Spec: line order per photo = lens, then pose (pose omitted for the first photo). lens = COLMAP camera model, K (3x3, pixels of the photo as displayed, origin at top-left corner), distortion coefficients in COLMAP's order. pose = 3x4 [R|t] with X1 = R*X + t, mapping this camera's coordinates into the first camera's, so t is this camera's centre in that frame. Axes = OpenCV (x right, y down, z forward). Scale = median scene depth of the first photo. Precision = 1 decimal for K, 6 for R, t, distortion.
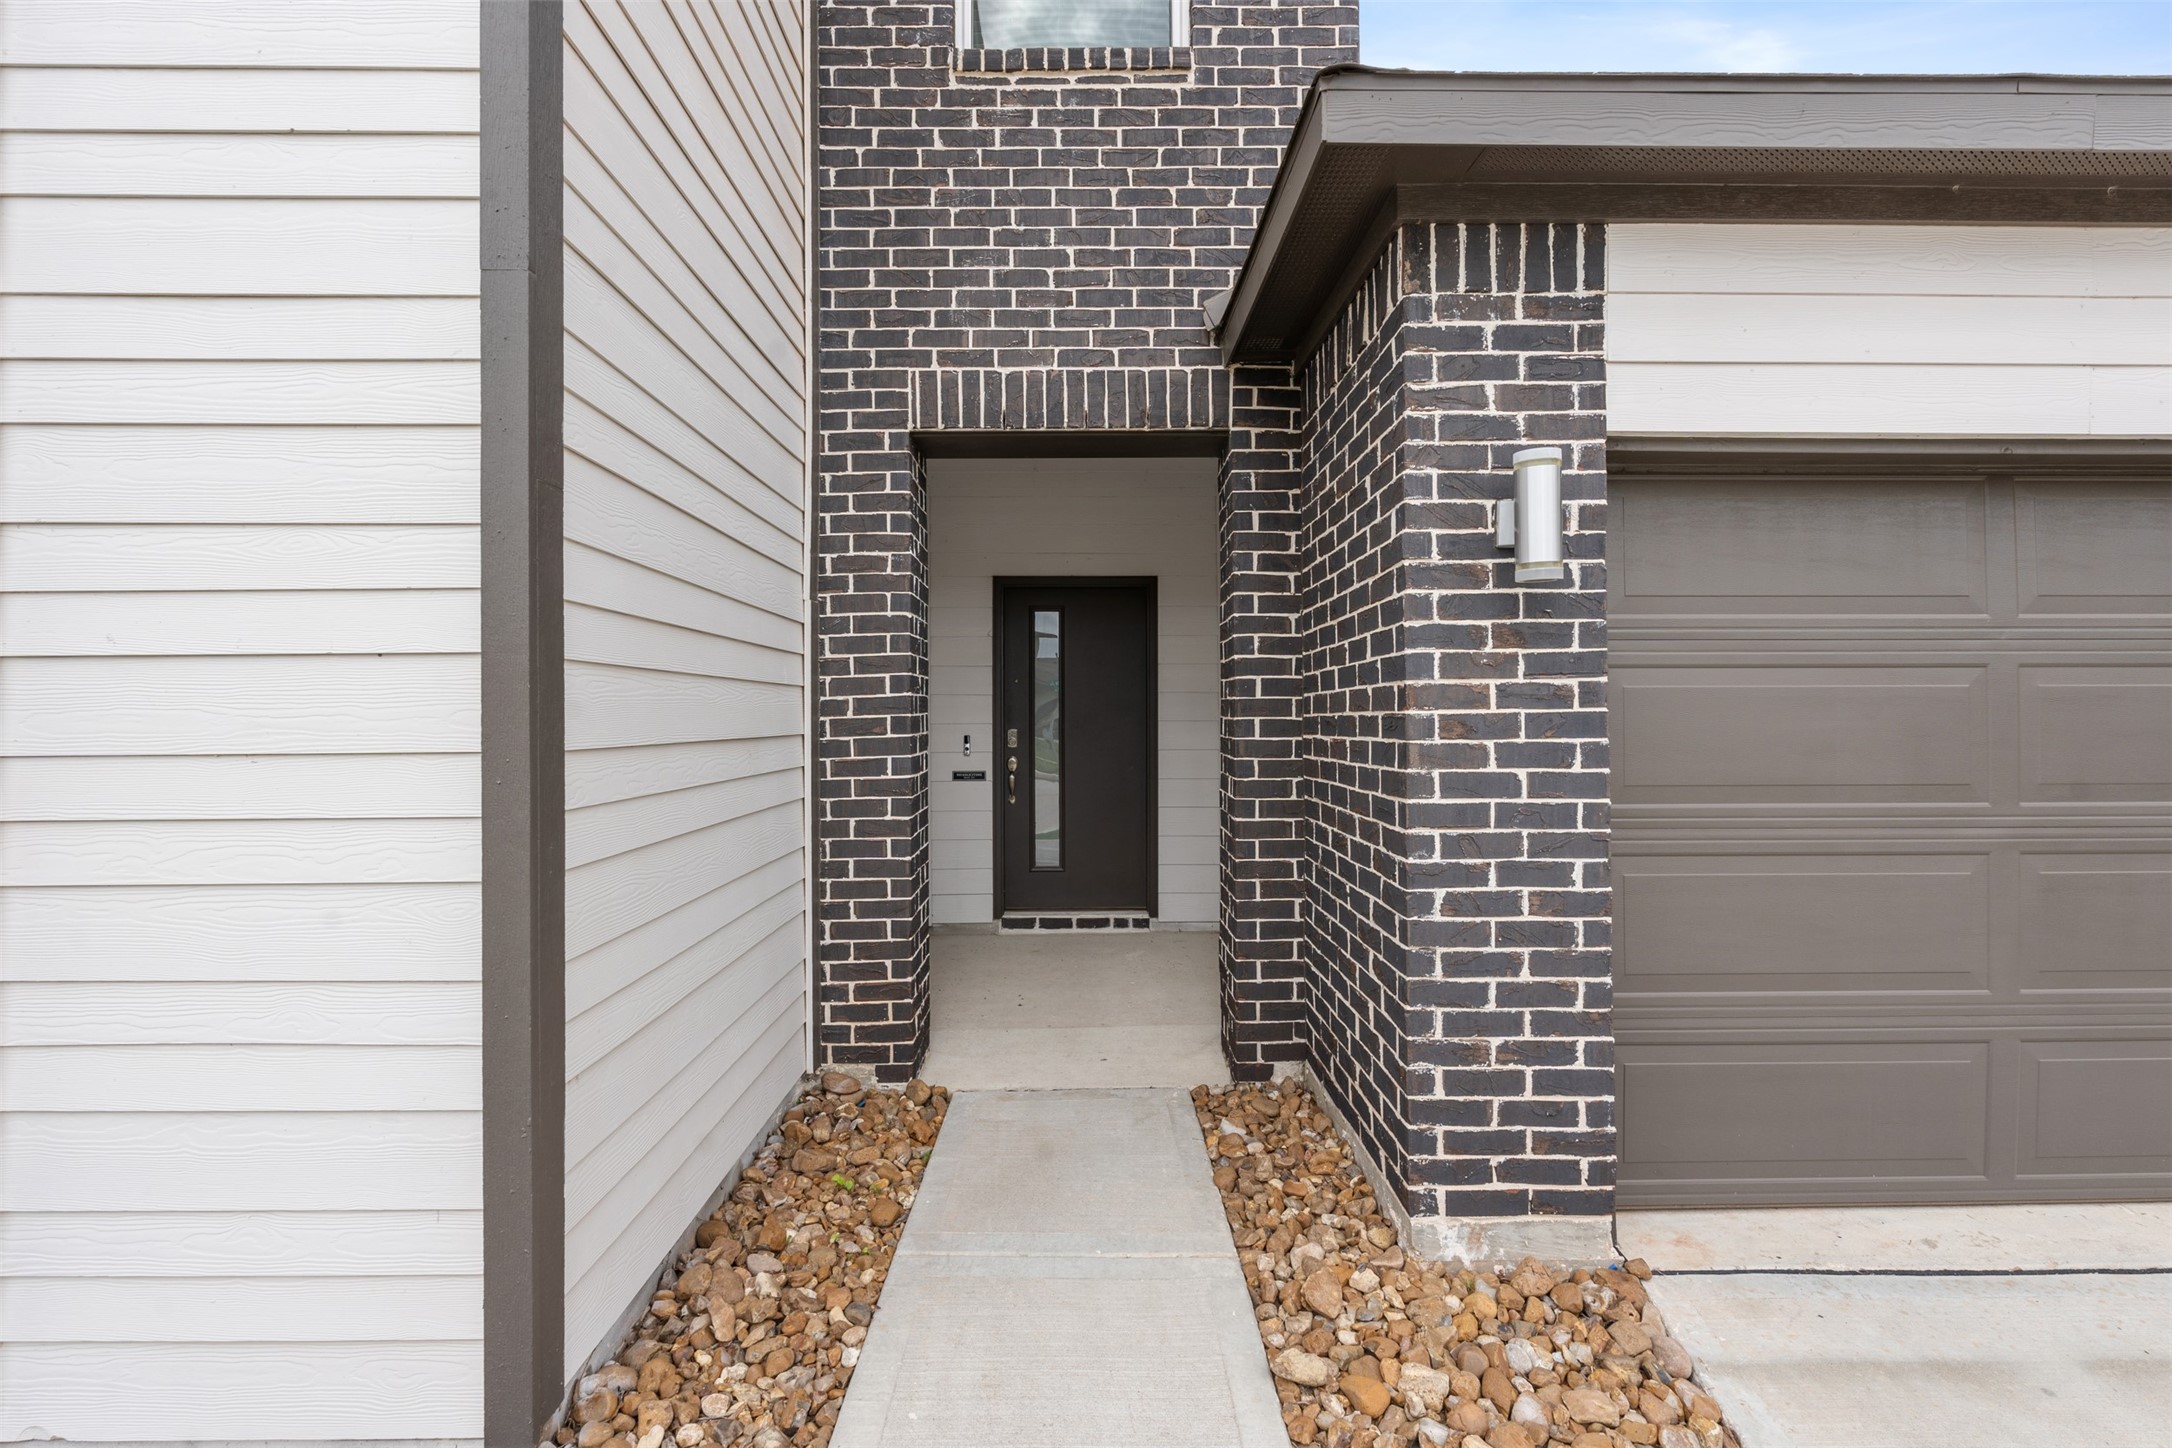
lens RADIAL K [[955.1, 0, 1093.0], [0, 955.1, 712.6], [0, 0, 1]] dist [-0.003400, -0.000393]
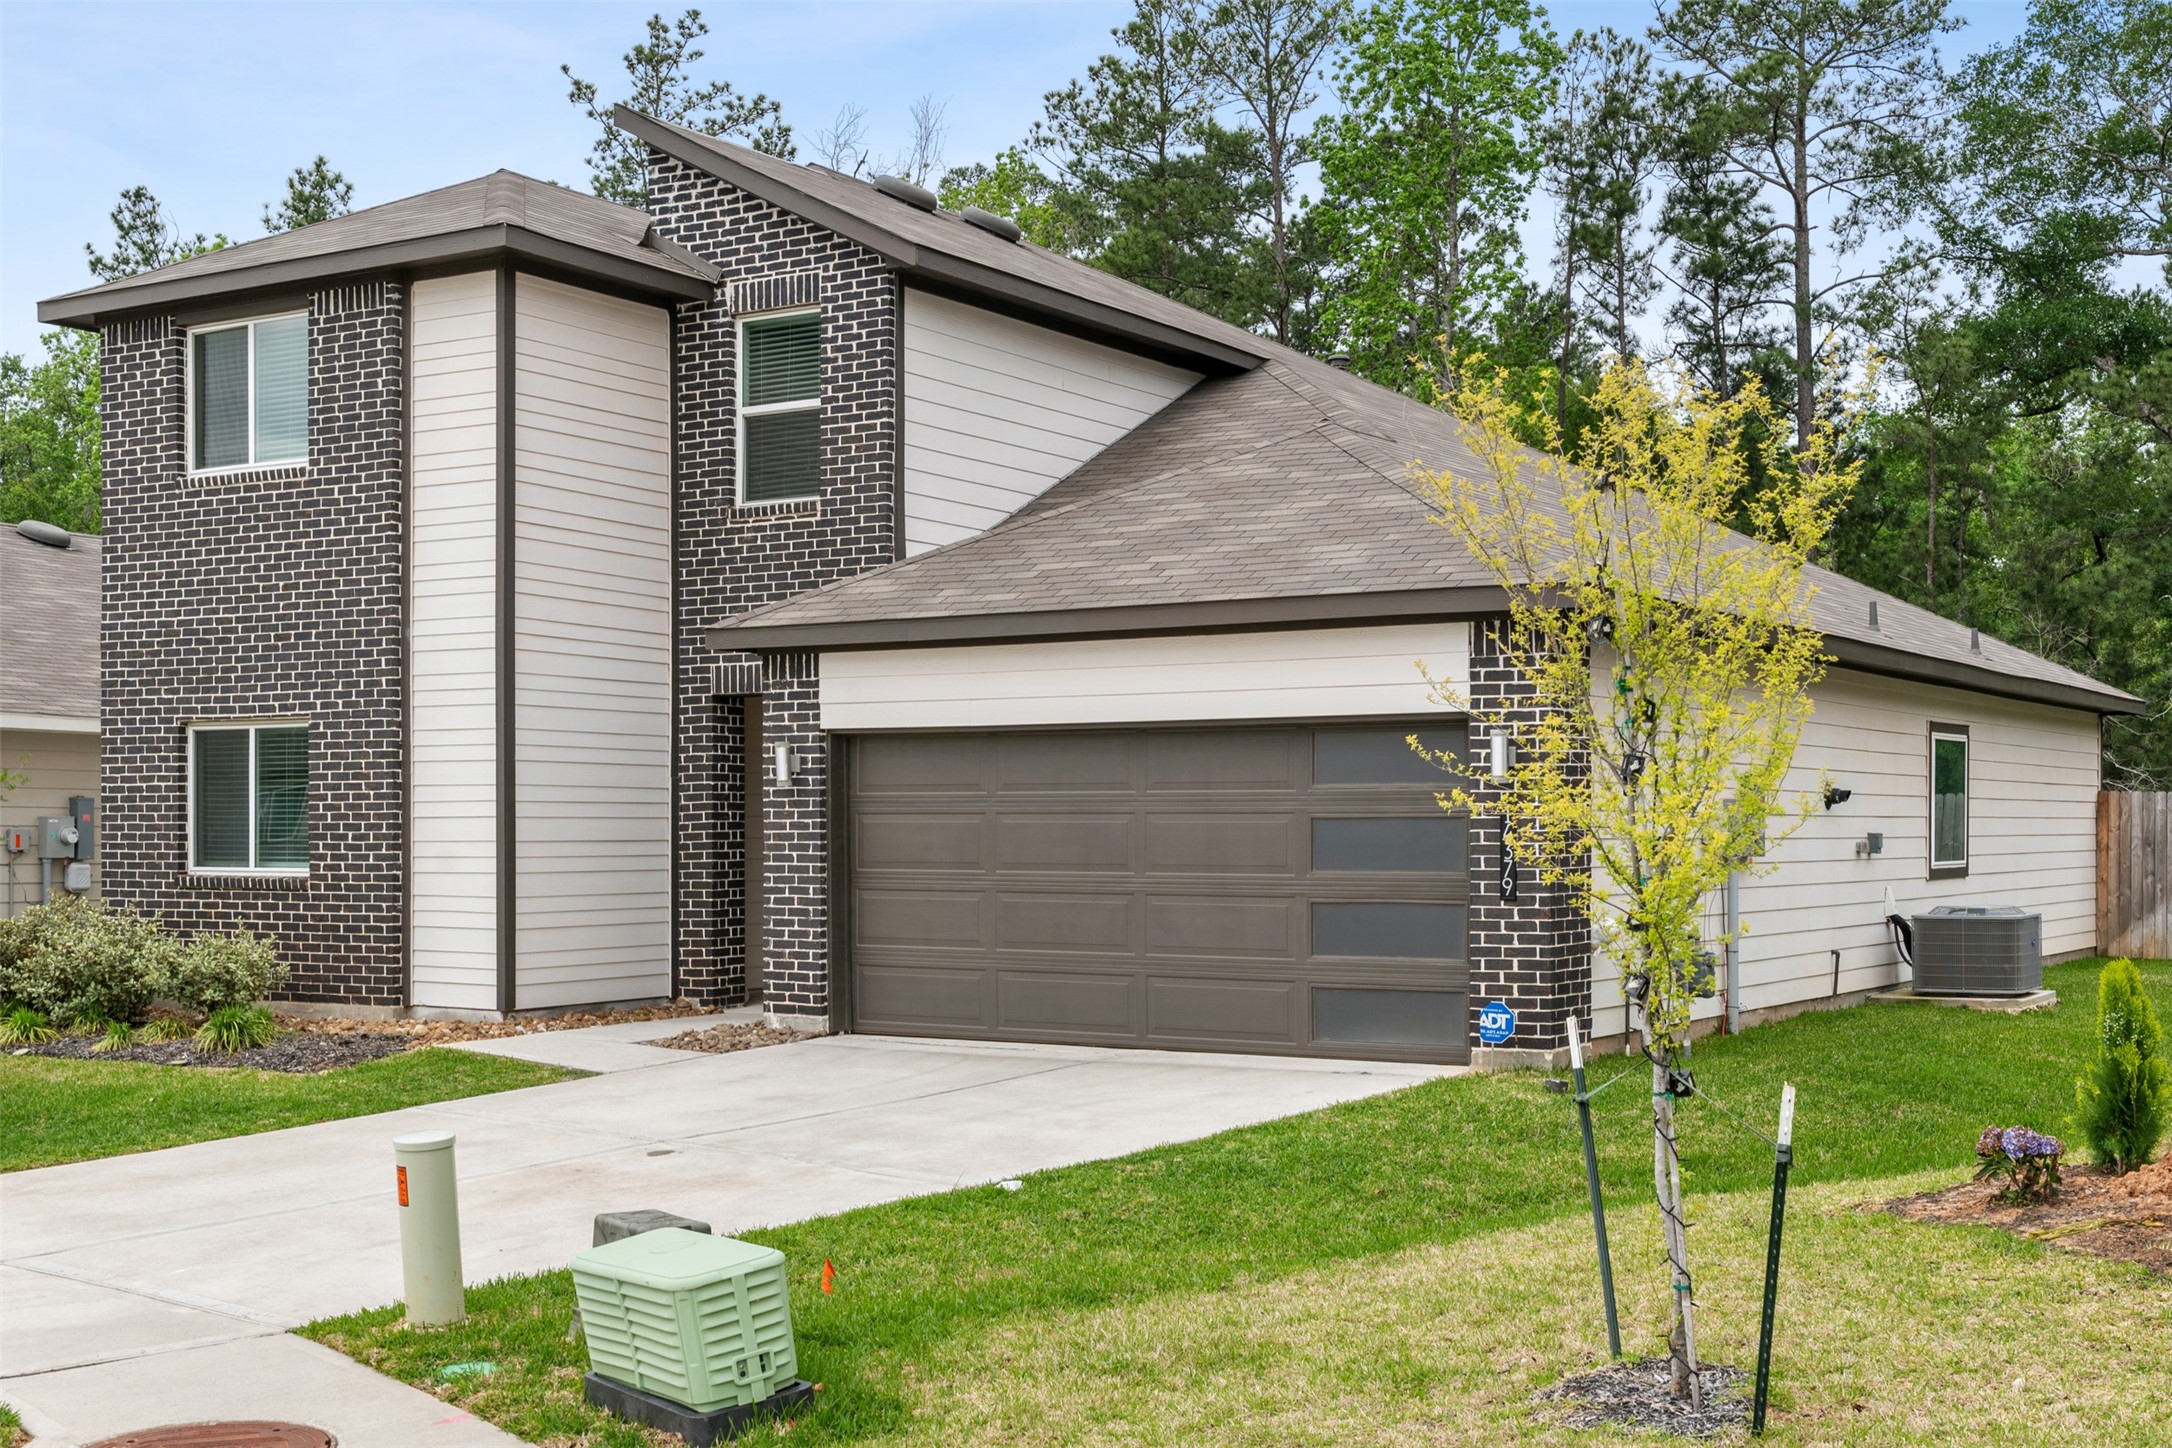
lens RADIAL K [[2559.8, 0, 1084.1], [0, 2559.8, 832.6], [0, 0, 1]] dist [0.006845, 0.010314]
pose [[0.836675, 0.004907, -0.547677, 3.546541], [-0.000638, 0.999968, 0.007985, -0.039372], [0.547699, -0.006331, 0.836652, -3.227157]]
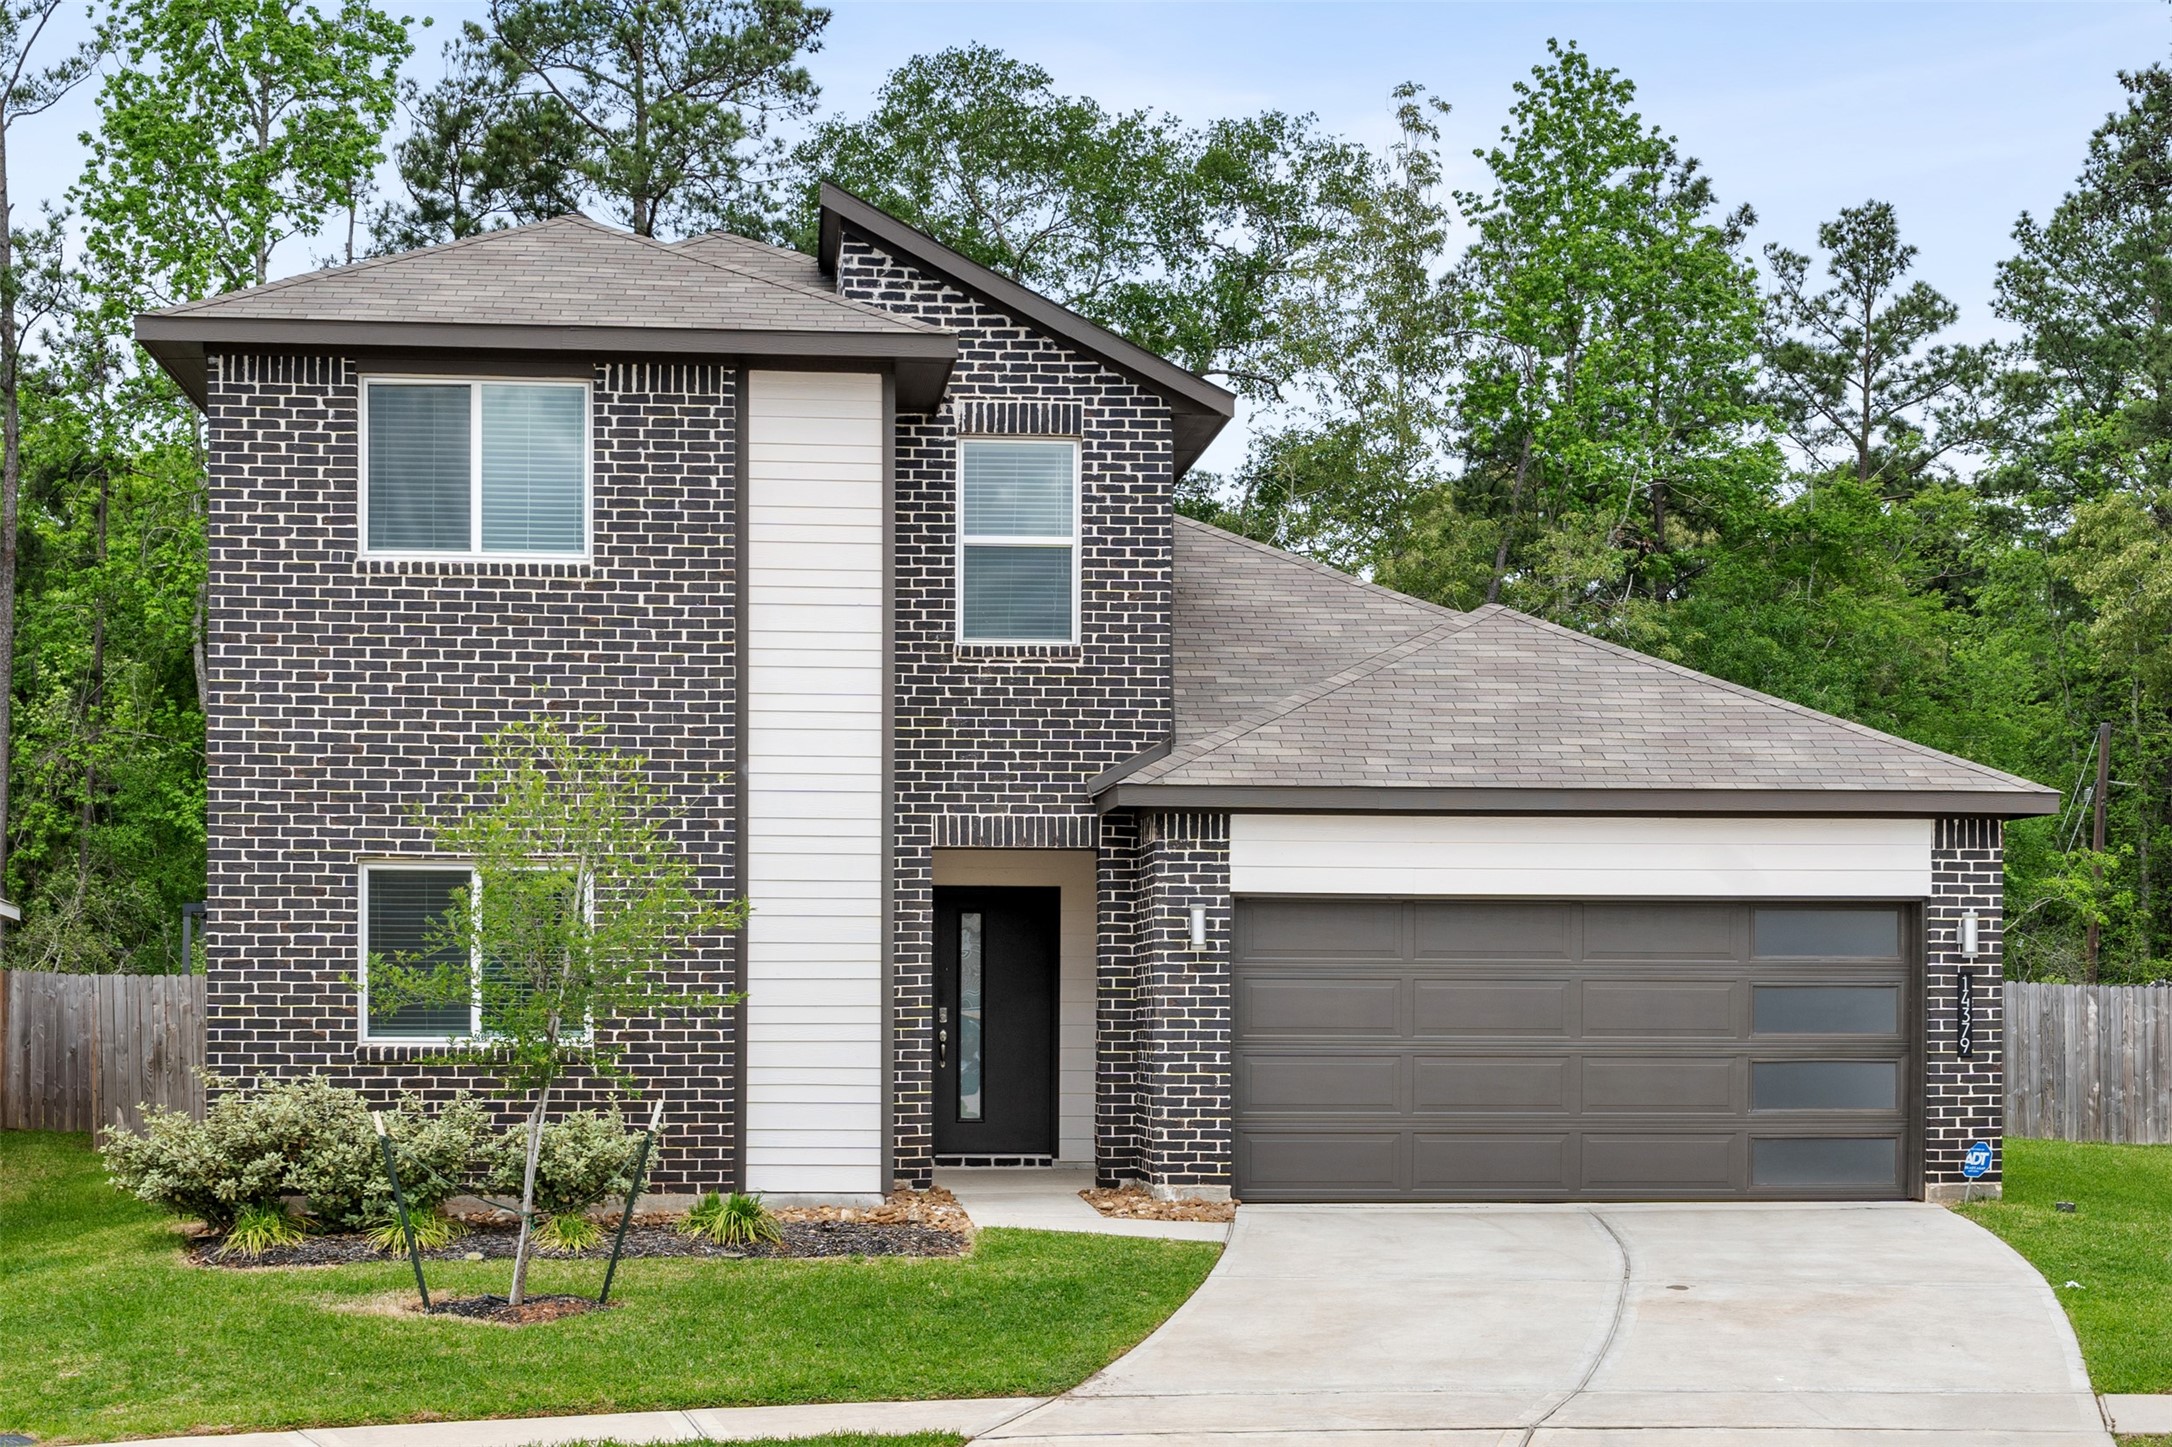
lens RADIAL K [[3507.7, 0, 1088.3], [0, 3507.7, 1017.0], [0, 0, 1]] dist [0.011028, 0.011158]
pose [[0.996823, 0.007110, 0.079335, -0.433621], [-0.007690, 0.999946, 0.007000, -0.007075], [-0.079281, -0.007588, 0.996823, -5.990811]]
